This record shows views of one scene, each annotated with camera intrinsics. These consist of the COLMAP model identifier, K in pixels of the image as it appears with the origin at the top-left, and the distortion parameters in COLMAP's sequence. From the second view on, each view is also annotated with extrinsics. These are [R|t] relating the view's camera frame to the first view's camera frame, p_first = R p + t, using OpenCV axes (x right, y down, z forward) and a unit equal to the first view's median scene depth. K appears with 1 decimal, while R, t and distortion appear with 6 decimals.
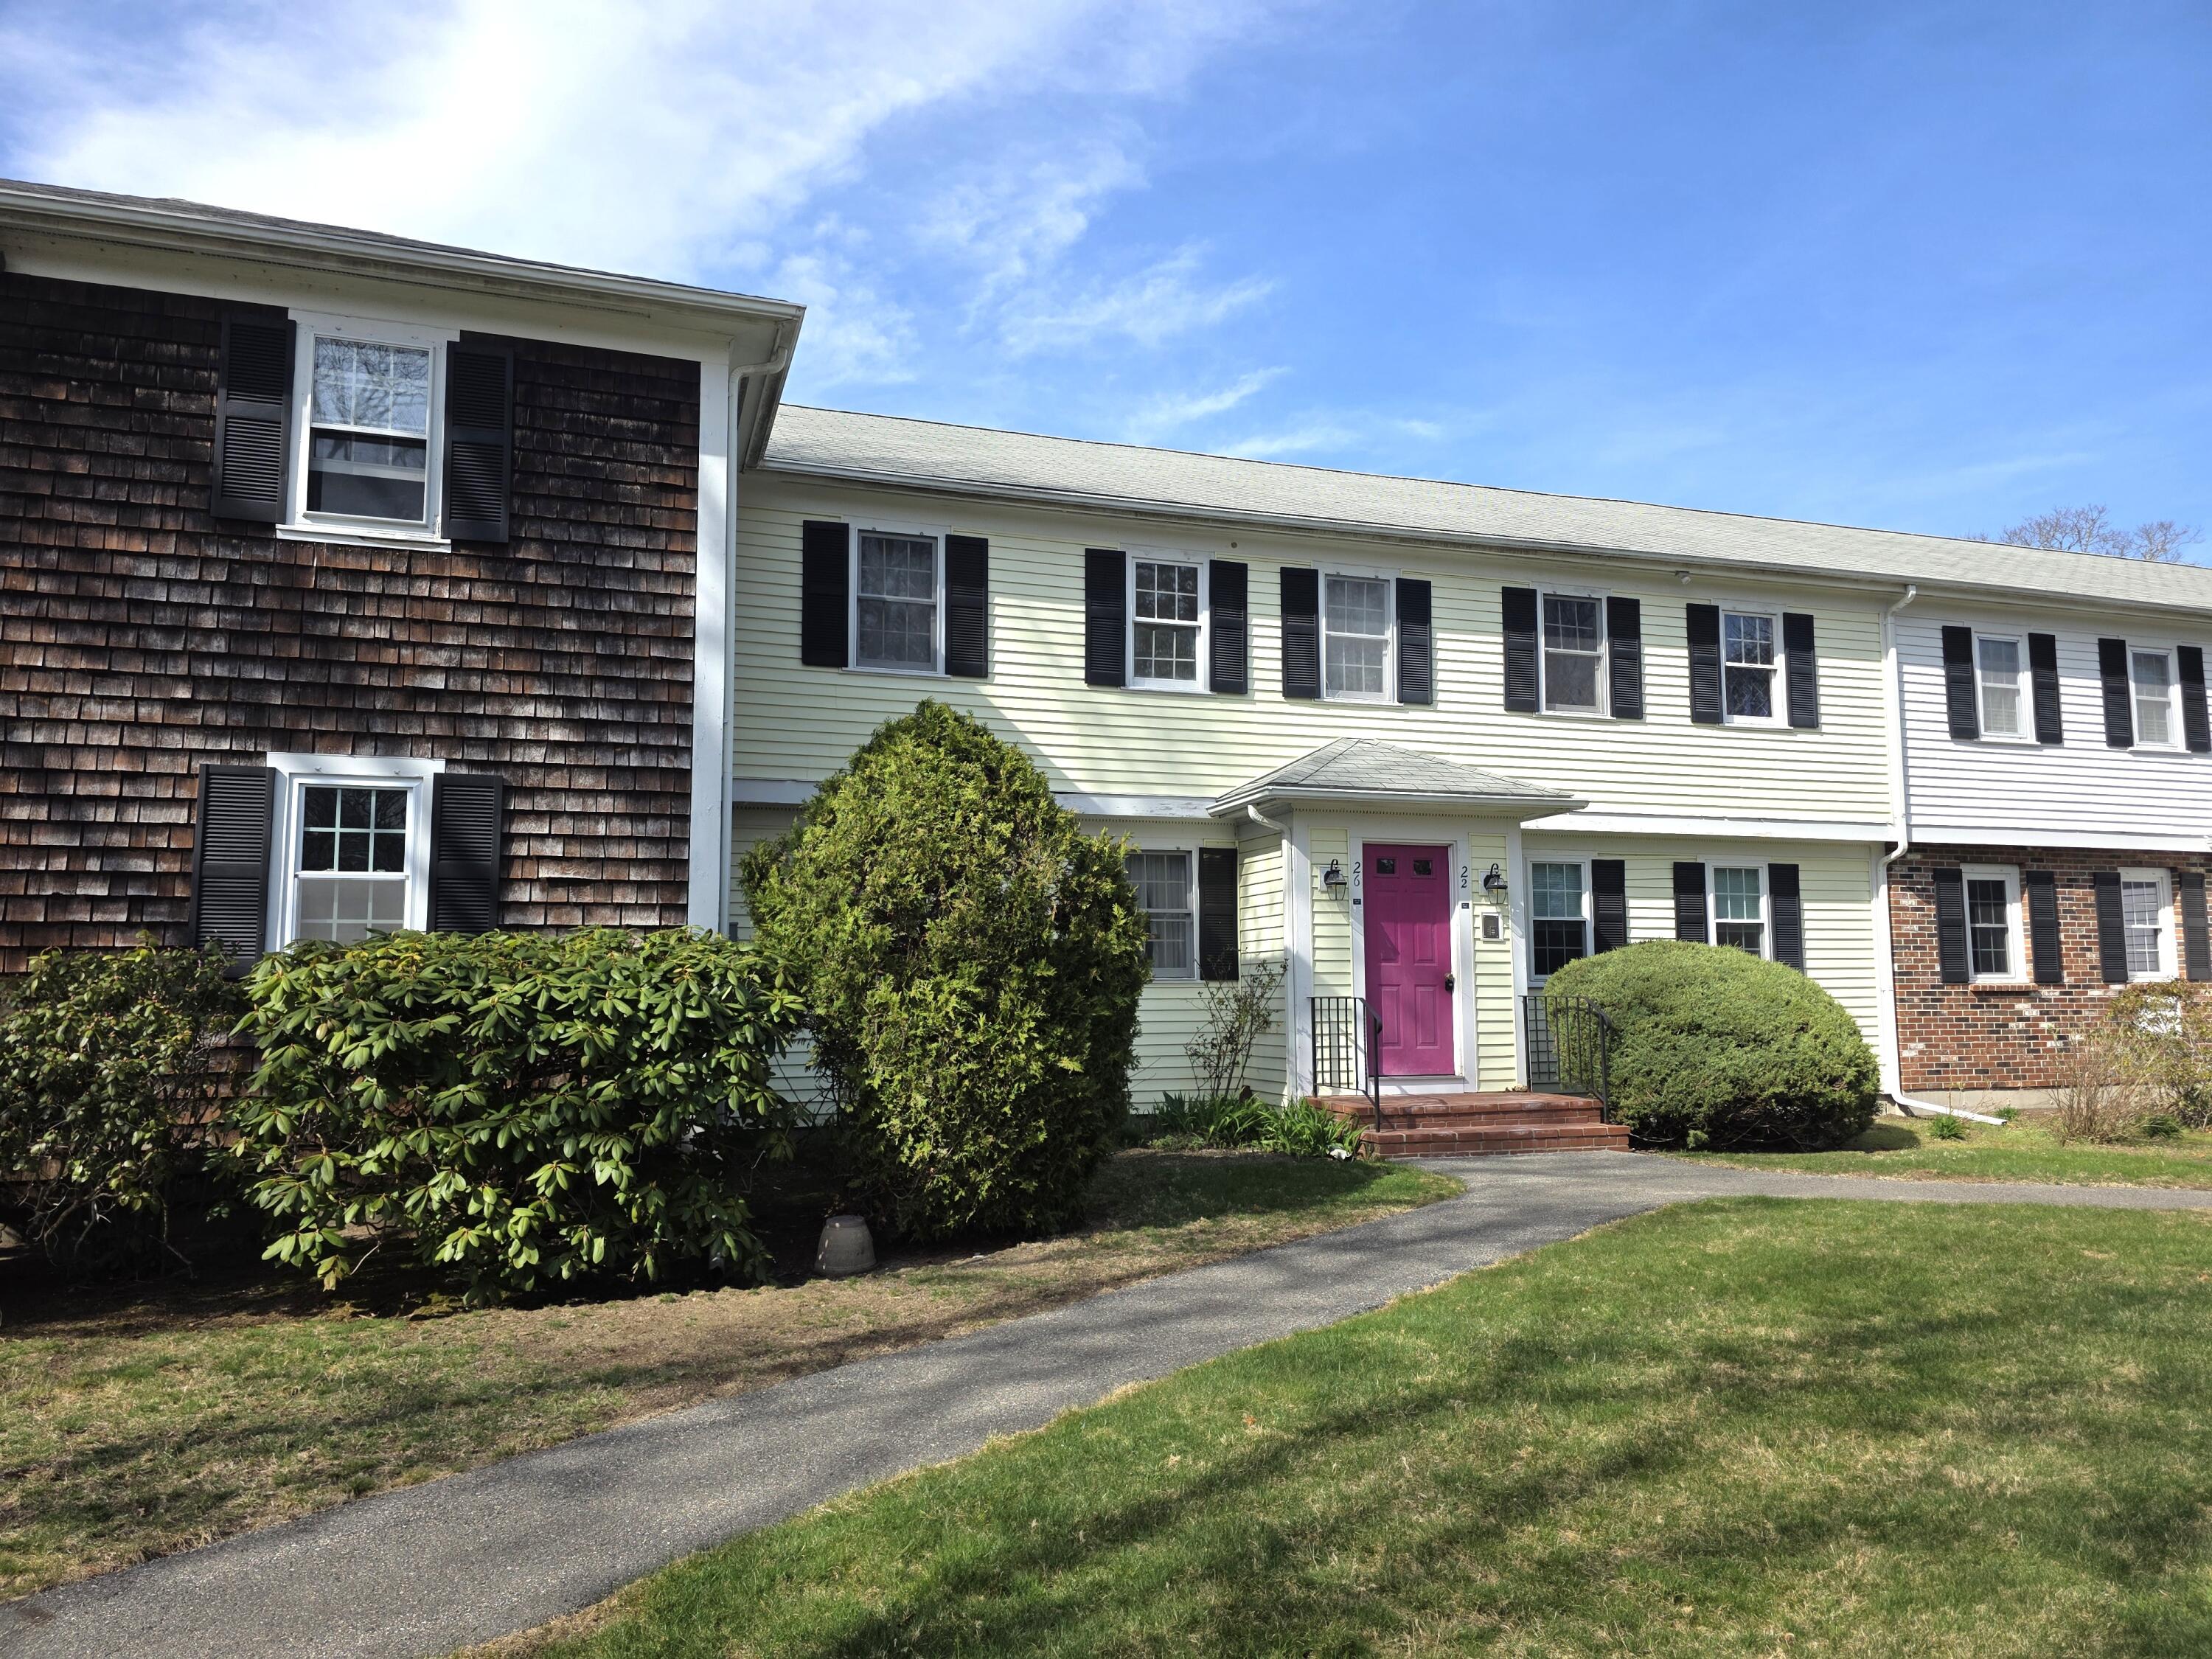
lens RADIAL K [[1465.7, 0, 1106.0], [0, 1465.7, 829.5], [0, 0, 1]] dist [0.074702, -0.069728]
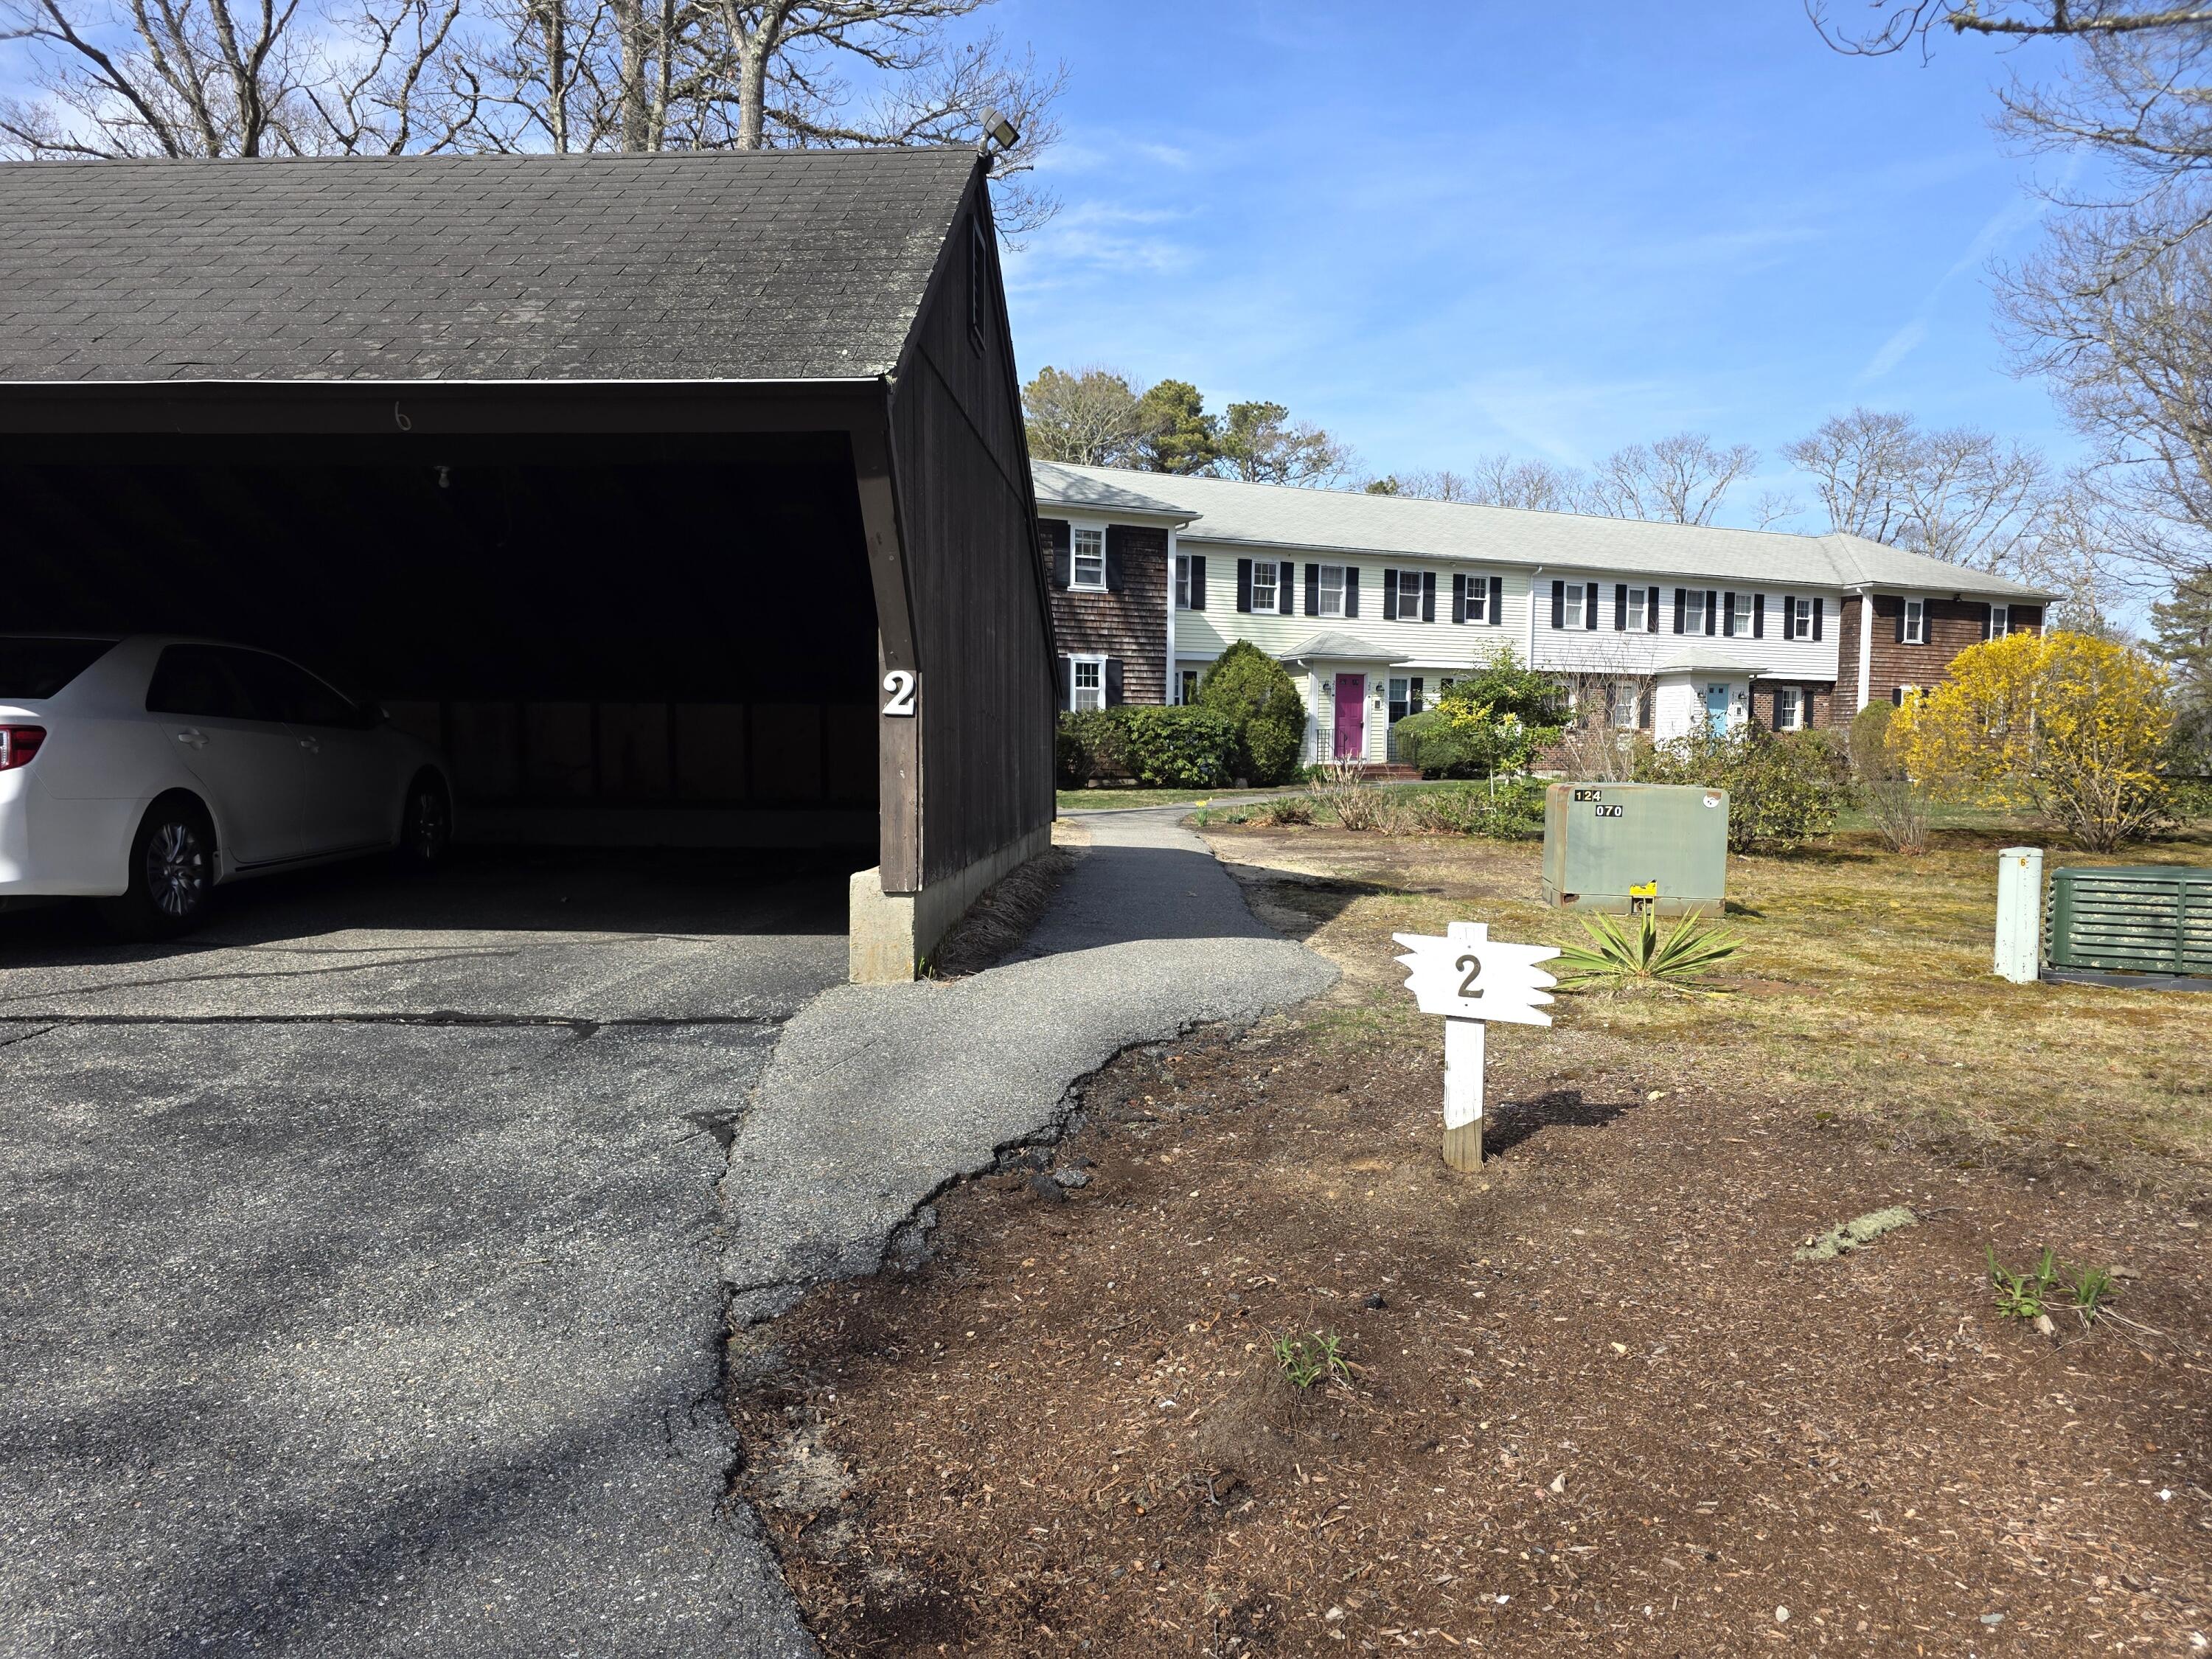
lens RADIAL K [[1465.7, 0, 1106.0], [0, 1465.7, 829.5], [0, 0, 1]] dist [0.074702, -0.069728]
pose [[0.988323, 0.001680, 0.152364, -0.632350], [-0.026916, 0.986140, 0.163719, -0.133946], [-0.149978, -0.165908, 0.974670, -1.573020]]
